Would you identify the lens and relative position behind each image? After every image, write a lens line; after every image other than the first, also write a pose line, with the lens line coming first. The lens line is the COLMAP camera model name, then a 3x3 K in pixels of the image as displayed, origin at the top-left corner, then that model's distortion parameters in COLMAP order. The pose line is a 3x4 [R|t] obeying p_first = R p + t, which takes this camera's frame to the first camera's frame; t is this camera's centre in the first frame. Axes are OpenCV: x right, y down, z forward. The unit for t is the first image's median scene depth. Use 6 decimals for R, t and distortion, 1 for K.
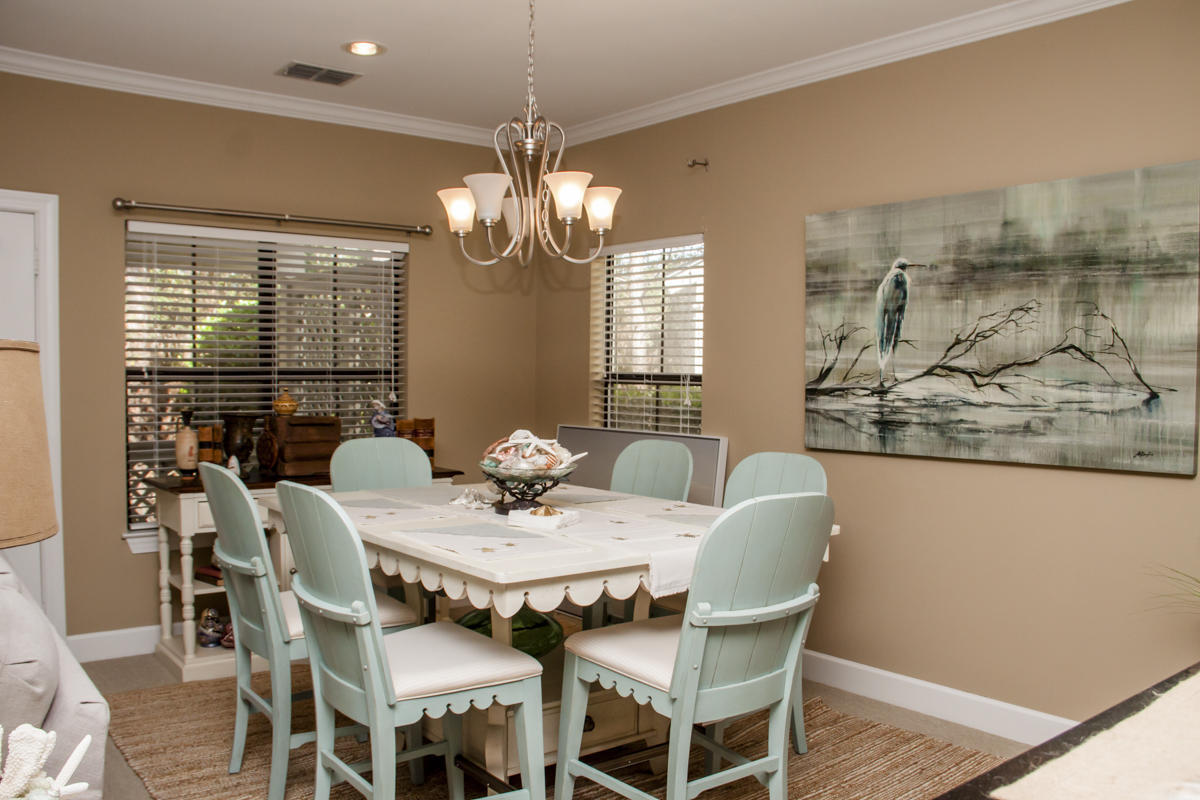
lens RADIAL K [[999.6, 0, 596.8], [0, 999.6, 421.1], [0, 0, 1]] dist [-0.167529, 0.128501]
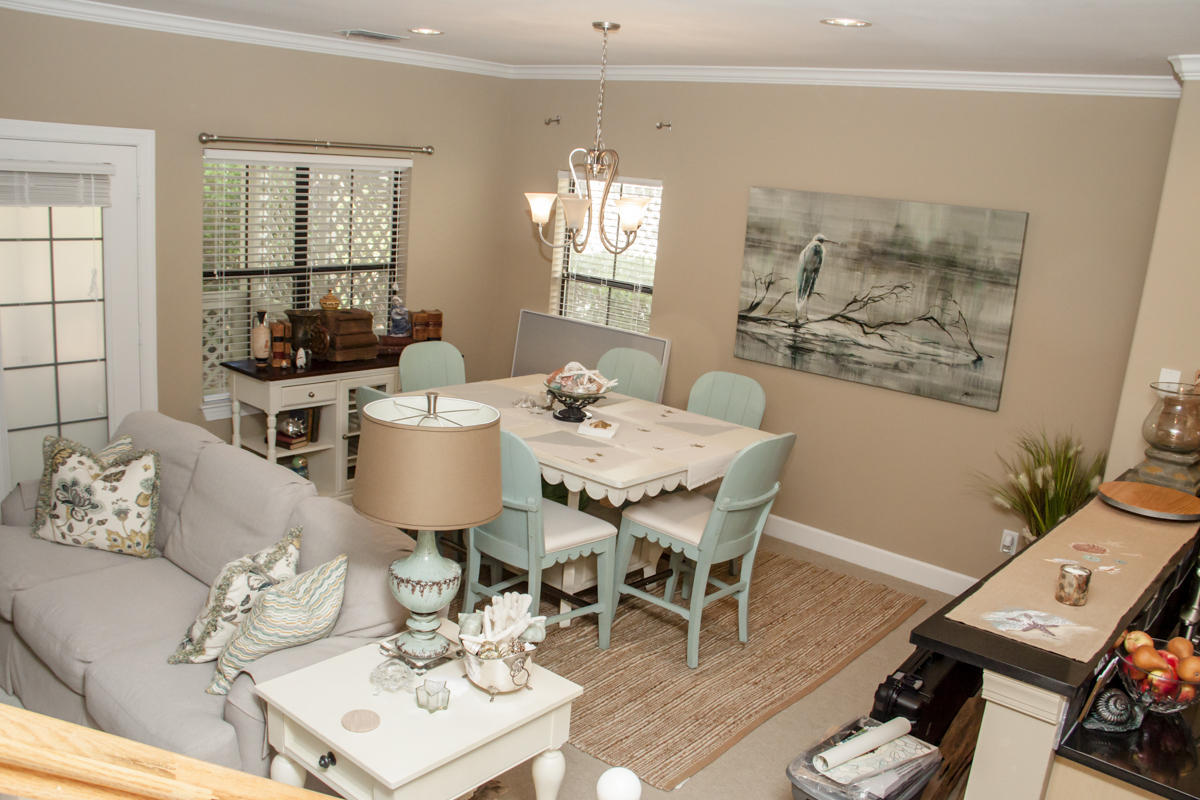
lens RADIAL K [[1011.3, 0, 598.1], [0, 1011.3, 418.5], [0, 0, 1]] dist [-0.161809, 0.113179]
pose [[0.982032, 0.022732, 0.187338, -0.273498], [-0.059305, 0.979599, 0.192011, -0.170340], [-0.179152, -0.199671, 0.963346, -0.383805]]
